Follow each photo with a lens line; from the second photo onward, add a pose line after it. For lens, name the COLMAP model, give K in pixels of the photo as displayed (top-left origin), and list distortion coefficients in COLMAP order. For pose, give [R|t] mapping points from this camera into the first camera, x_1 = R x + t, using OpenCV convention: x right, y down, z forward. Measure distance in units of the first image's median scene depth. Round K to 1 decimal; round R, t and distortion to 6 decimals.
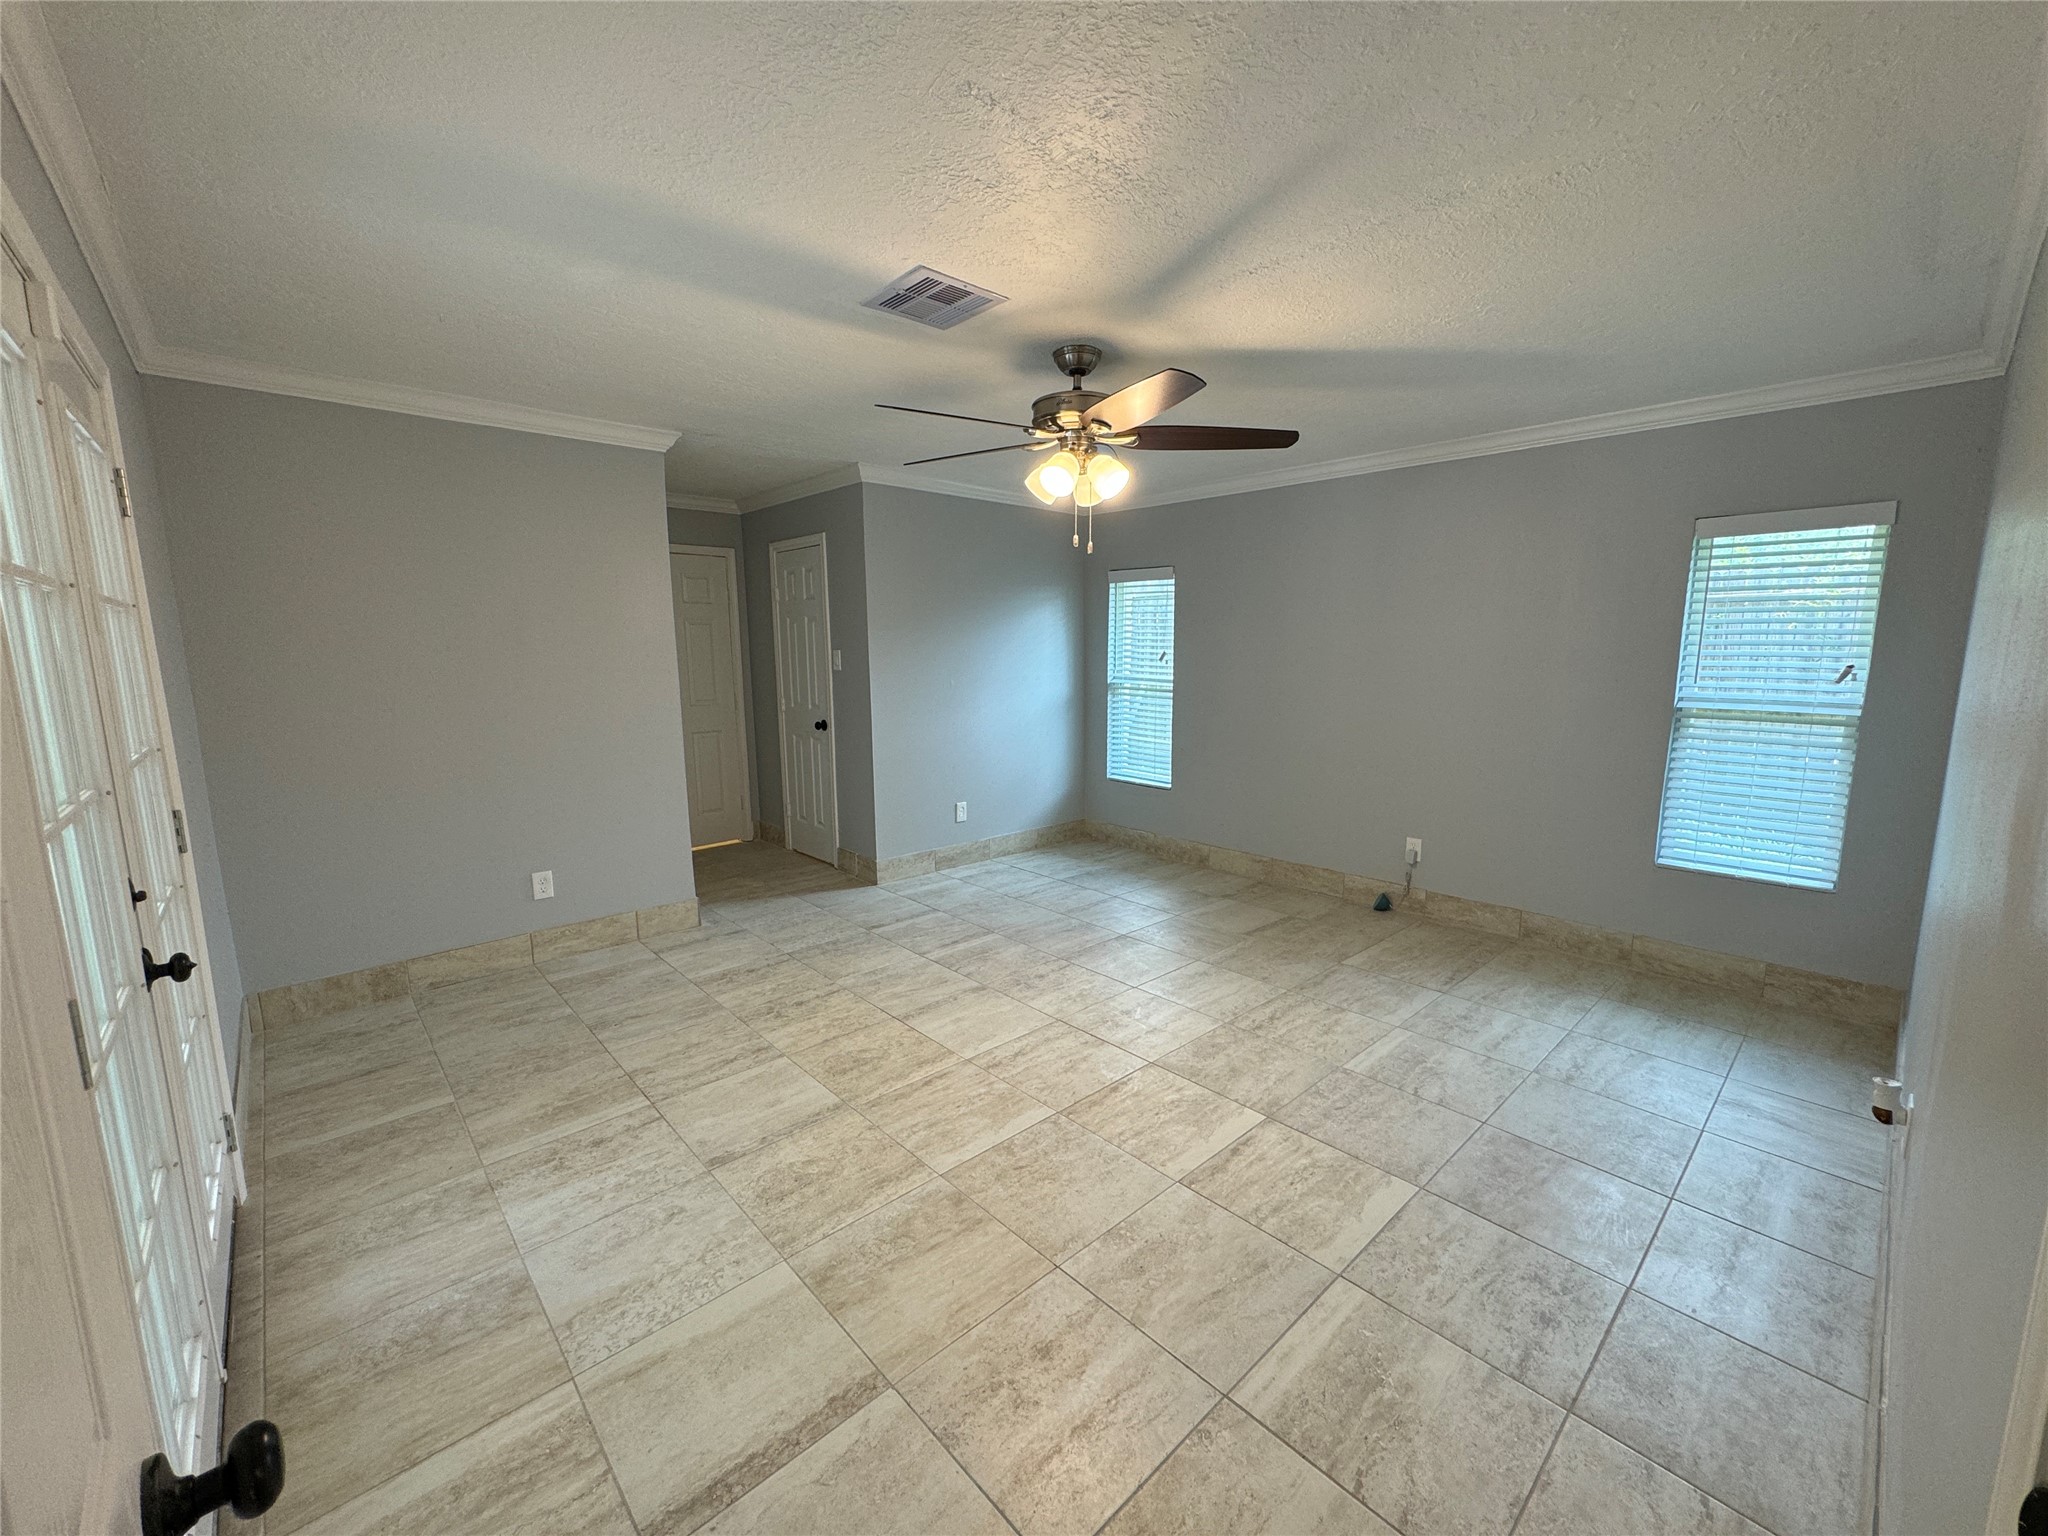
lens RADIAL K [[816.5, 0, 1024.4], [0, 816.5, 767.9], [0, 0, 1]] dist [-0.003041, 0.000239]
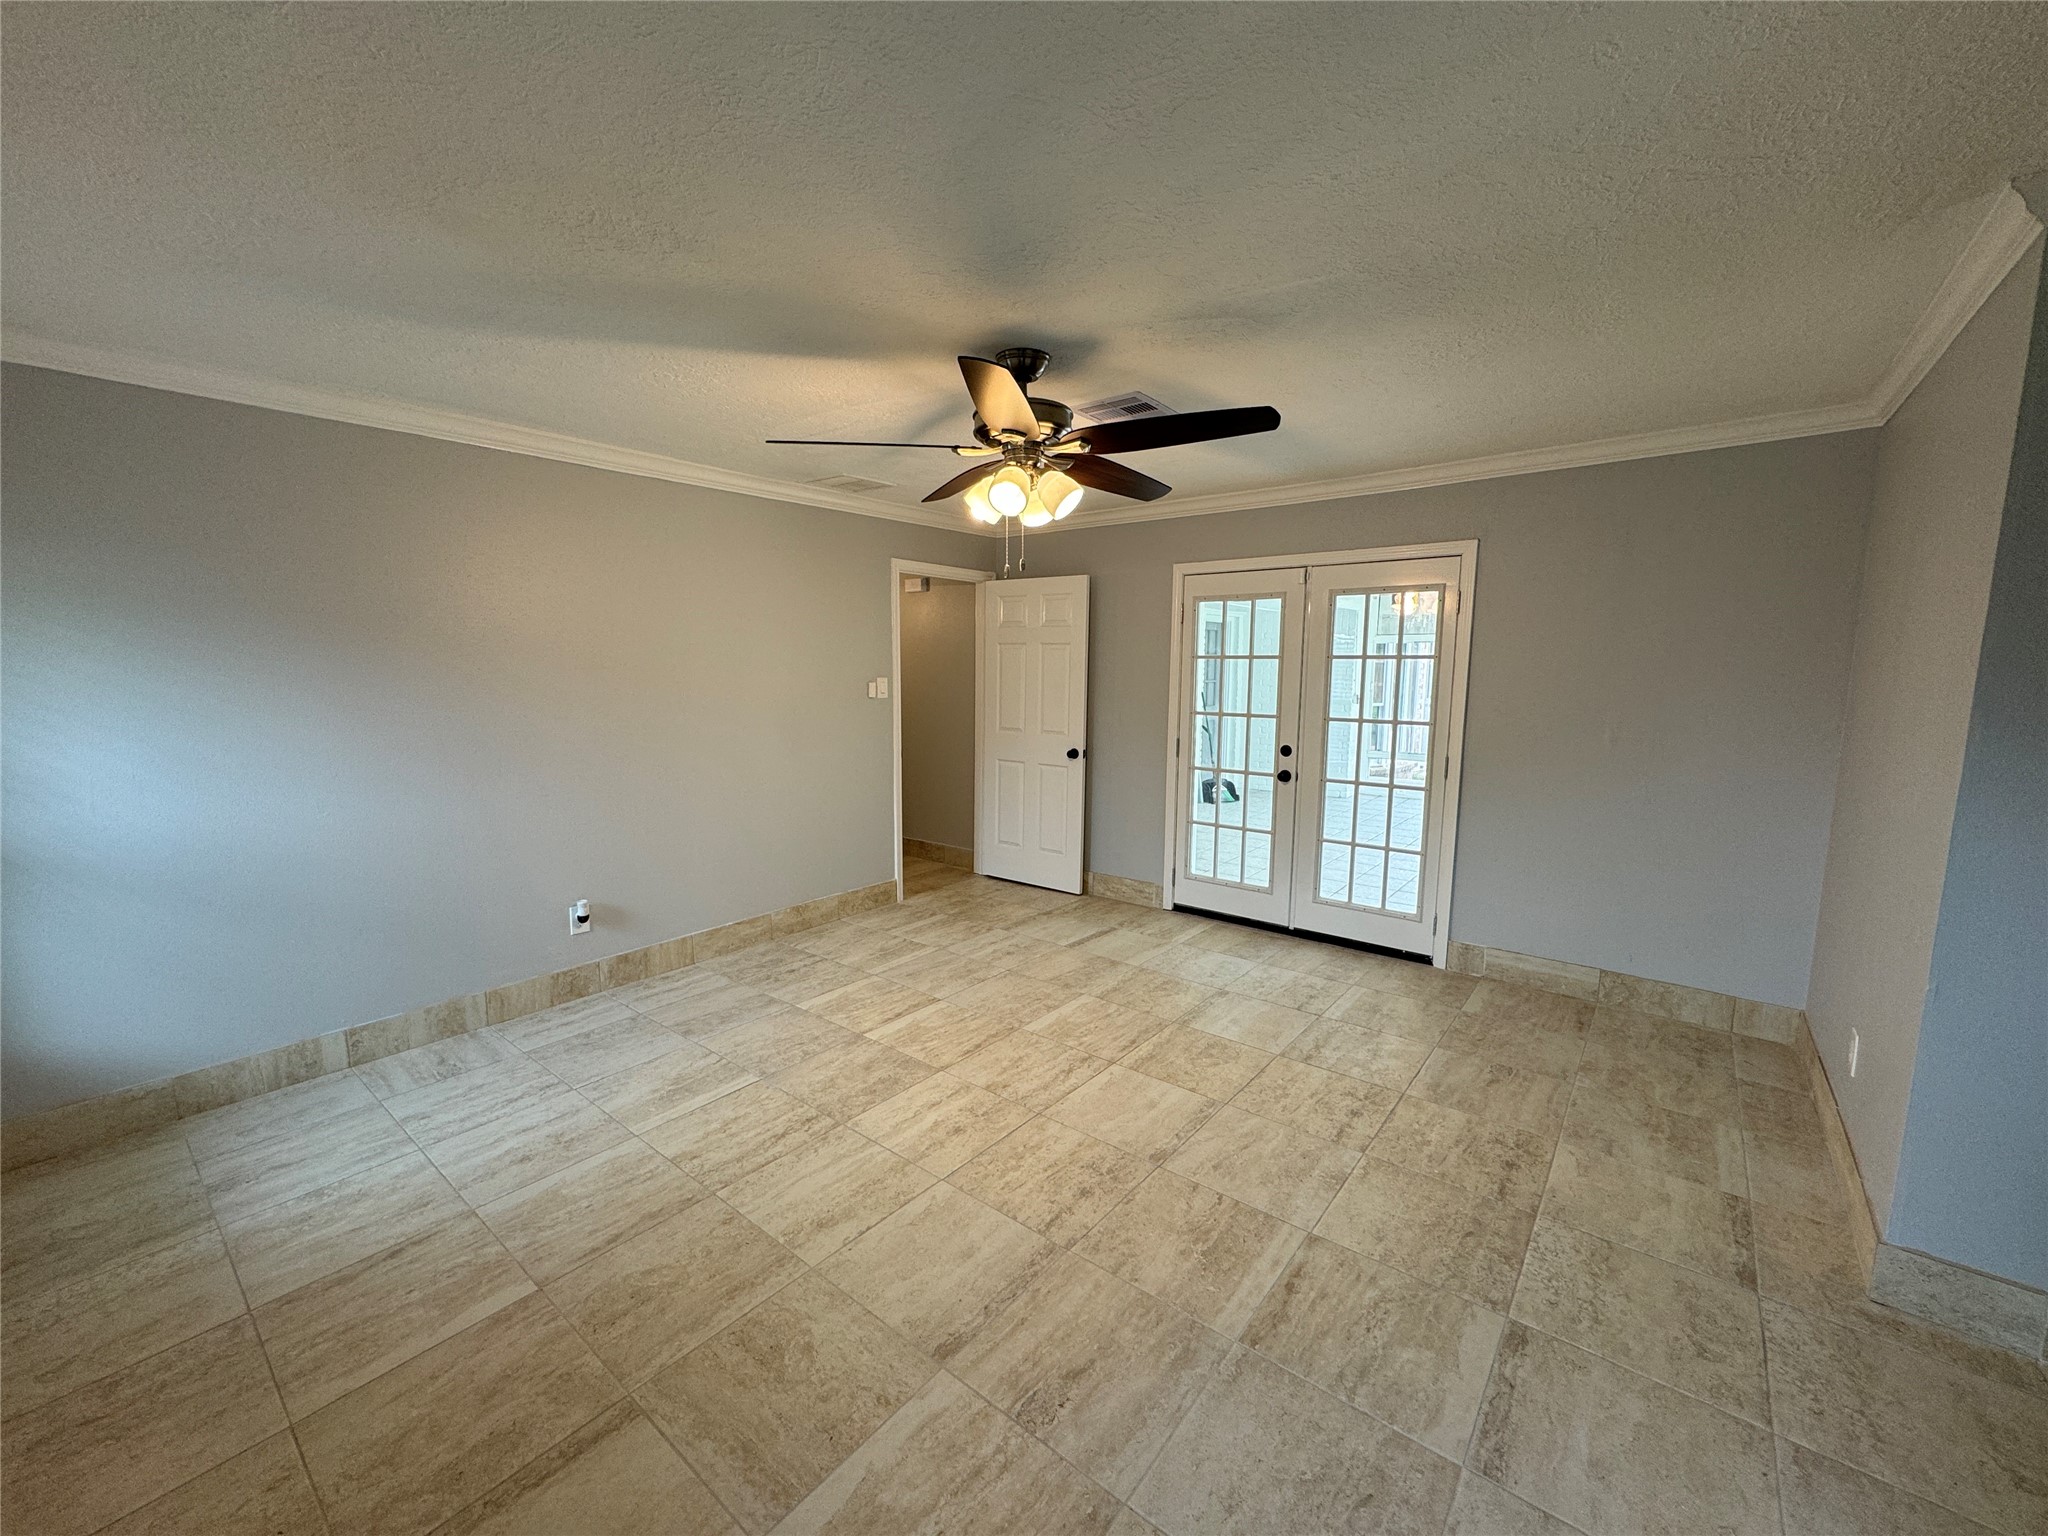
lens RADIAL K [[816.5, 0, 1023.8], [0, 816.5, 769.9], [0, 0, 1]] dist [-0.003041, 0.000239]
pose [[-0.989422, 0.018667, -0.143857, 0.186379], [-0.021787, 0.961317, 0.274582, -0.293915], [0.143418, 0.274812, -0.950742, 1.825429]]
